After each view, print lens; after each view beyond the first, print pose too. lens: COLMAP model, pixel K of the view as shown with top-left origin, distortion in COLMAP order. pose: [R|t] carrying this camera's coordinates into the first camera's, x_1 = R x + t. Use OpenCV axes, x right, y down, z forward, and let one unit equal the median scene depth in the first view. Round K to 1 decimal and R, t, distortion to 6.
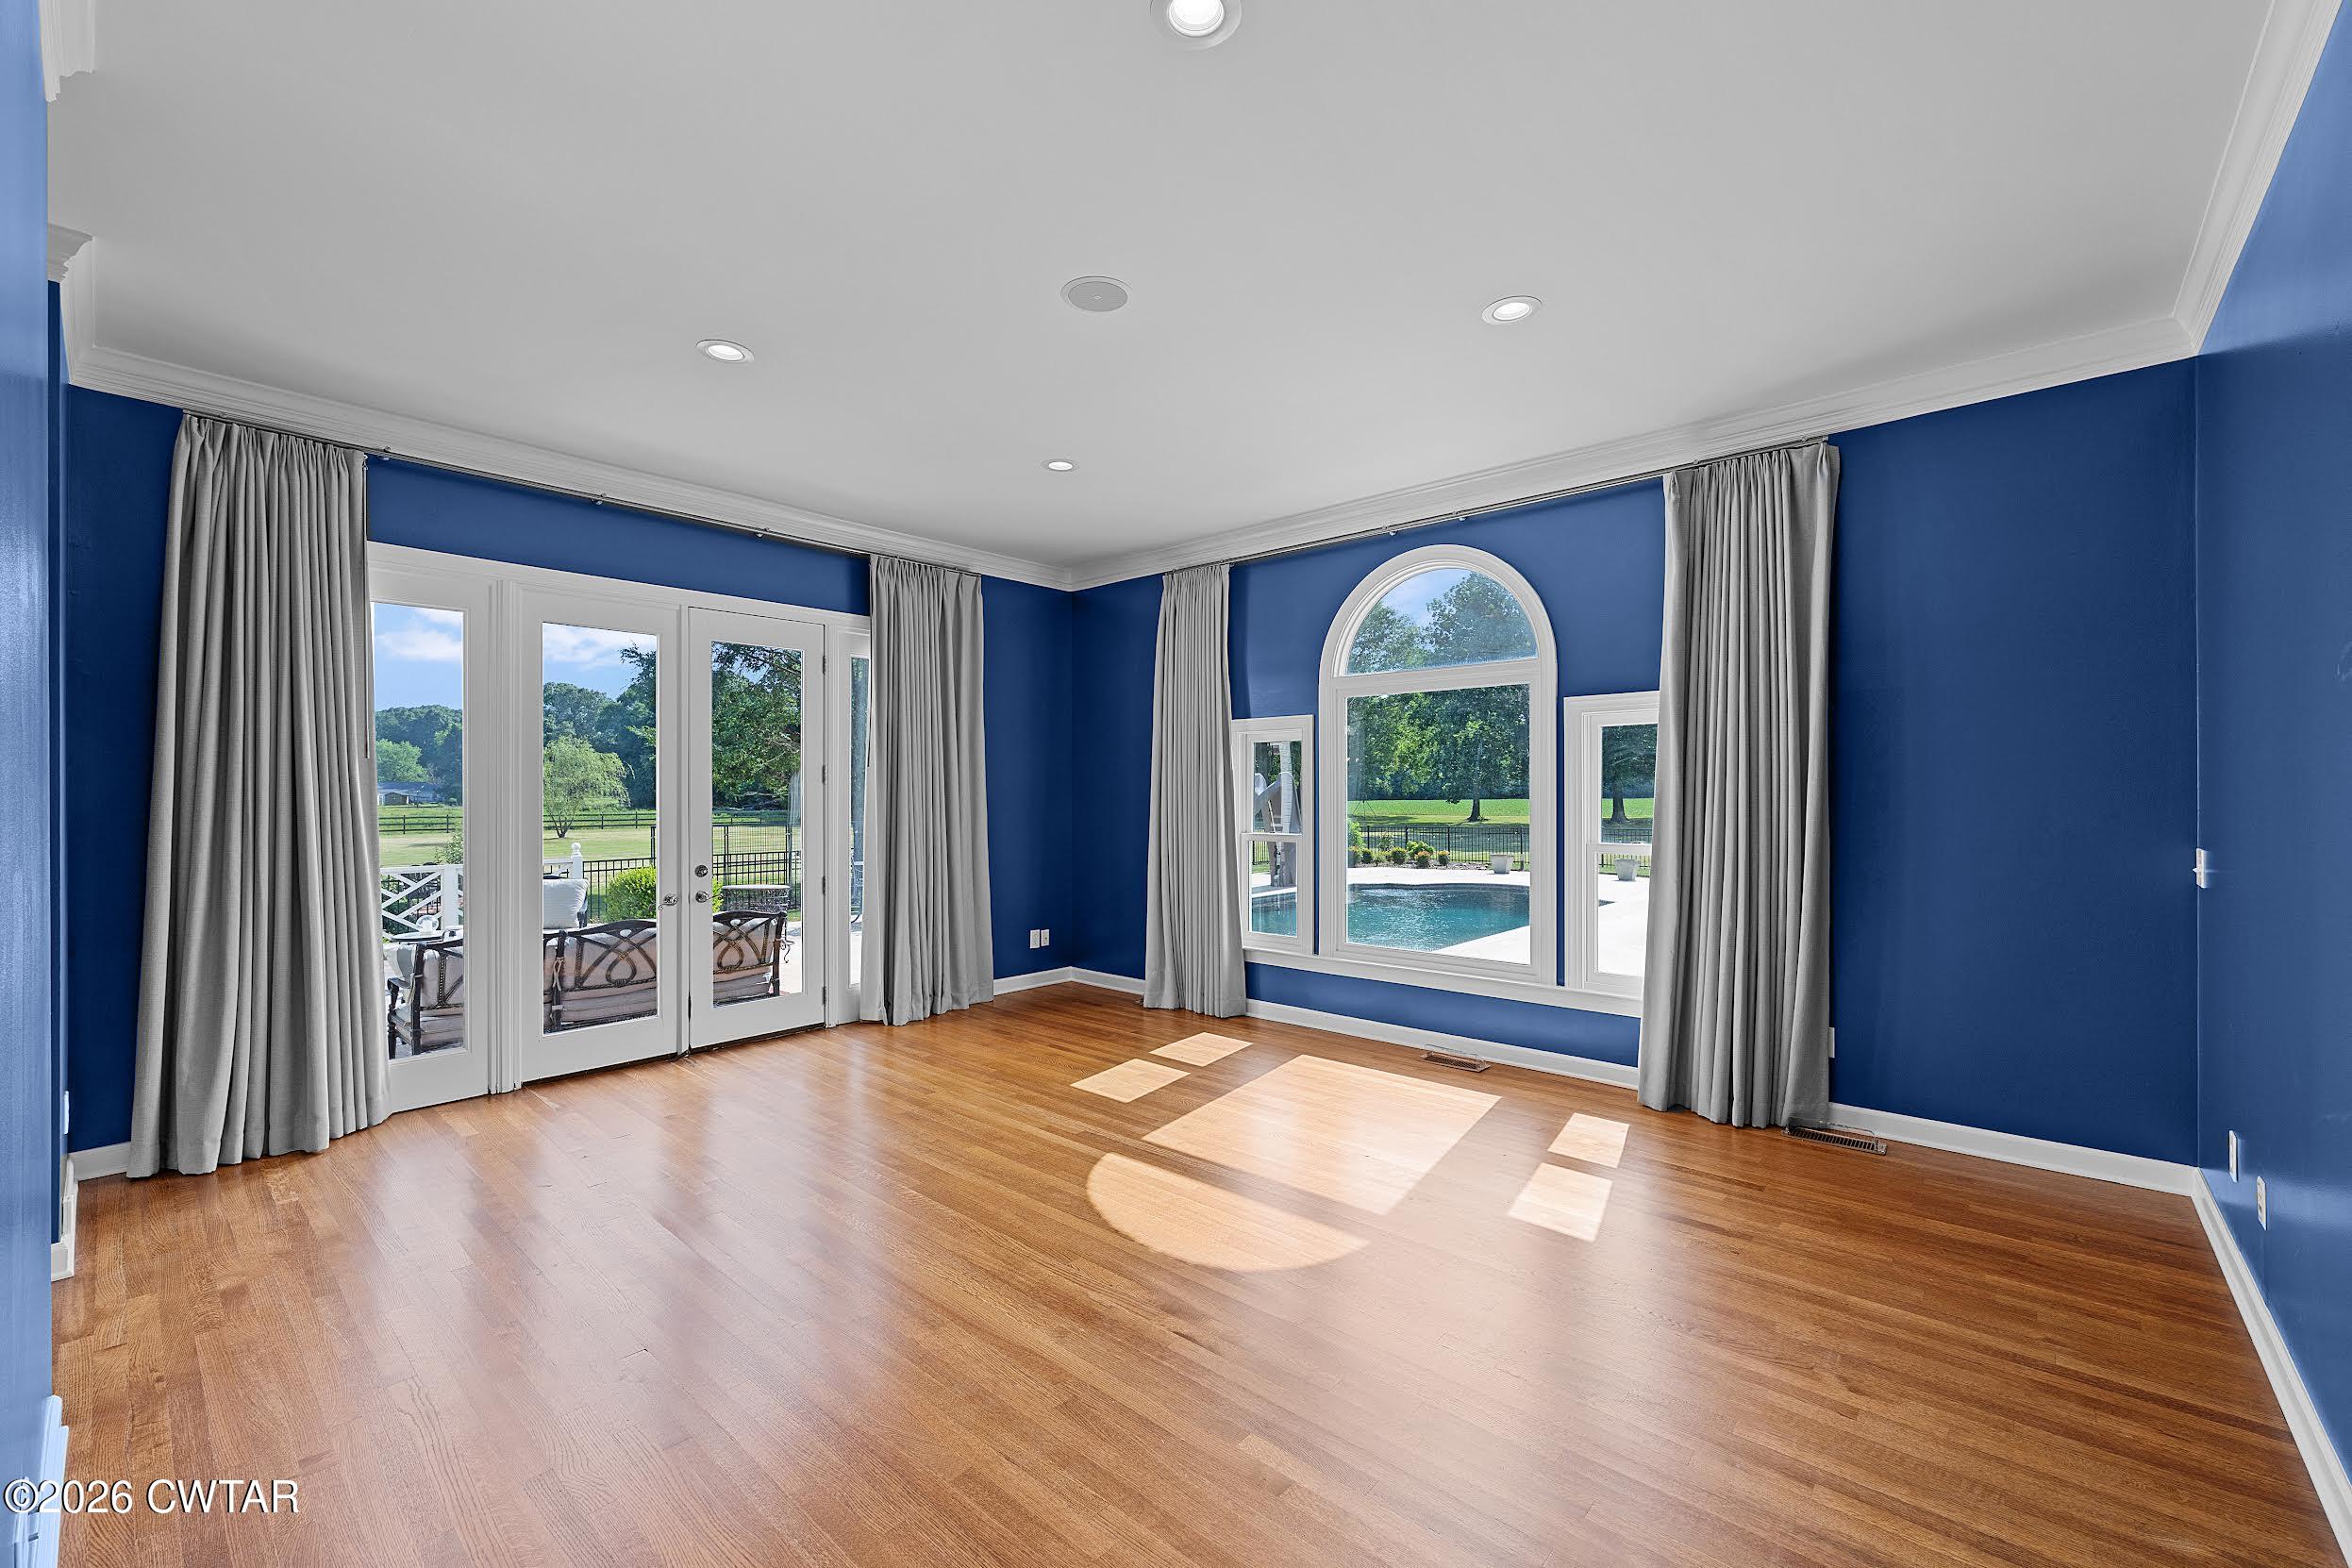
lens RADIAL K [[958.4, 0, 1162.8], [0, 958.4, 801.8], [0, 0, 1]] dist [-0.002669, 0.000375]
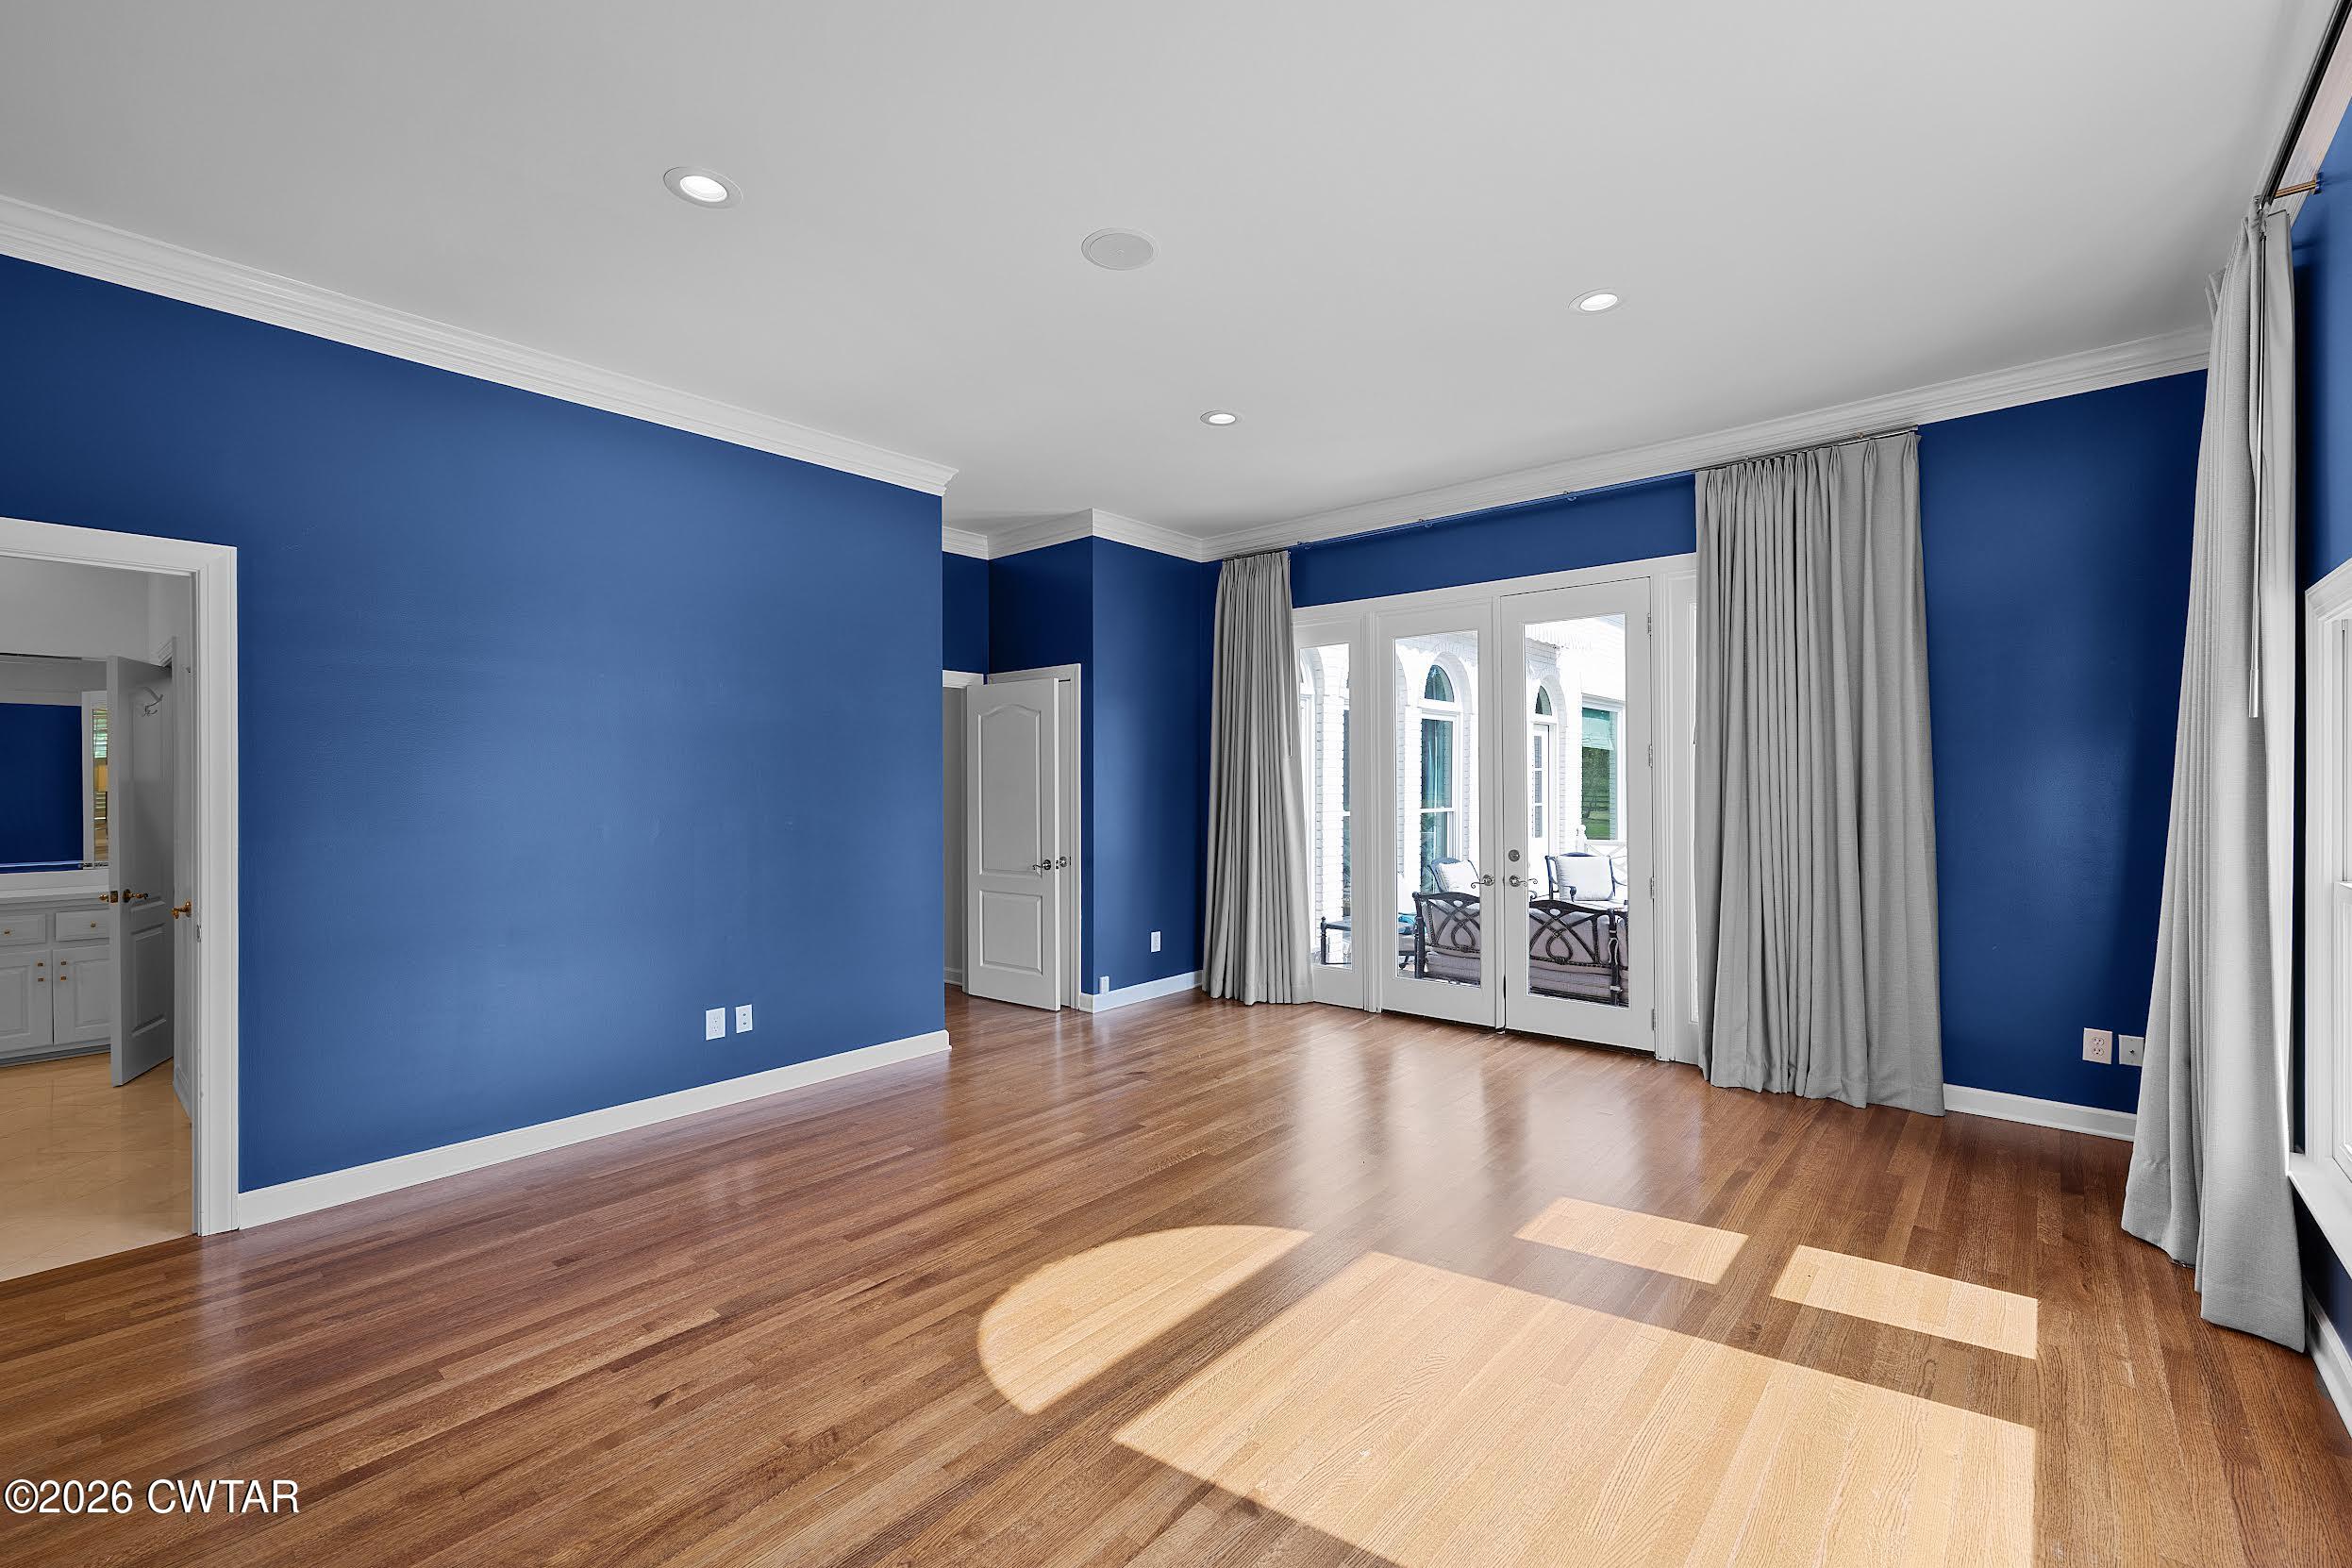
lens RADIAL K [[958.4, 0, 1165.2], [0, 958.4, 776.4], [0, 0, 1]] dist [-0.002669, 0.000375]
pose [[0.023650, -0.005700, -0.999704, 0.512060], [-0.008728, 0.999944, -0.005908, -0.000476], [0.999682, 0.008865, 0.023599, 0.604254]]
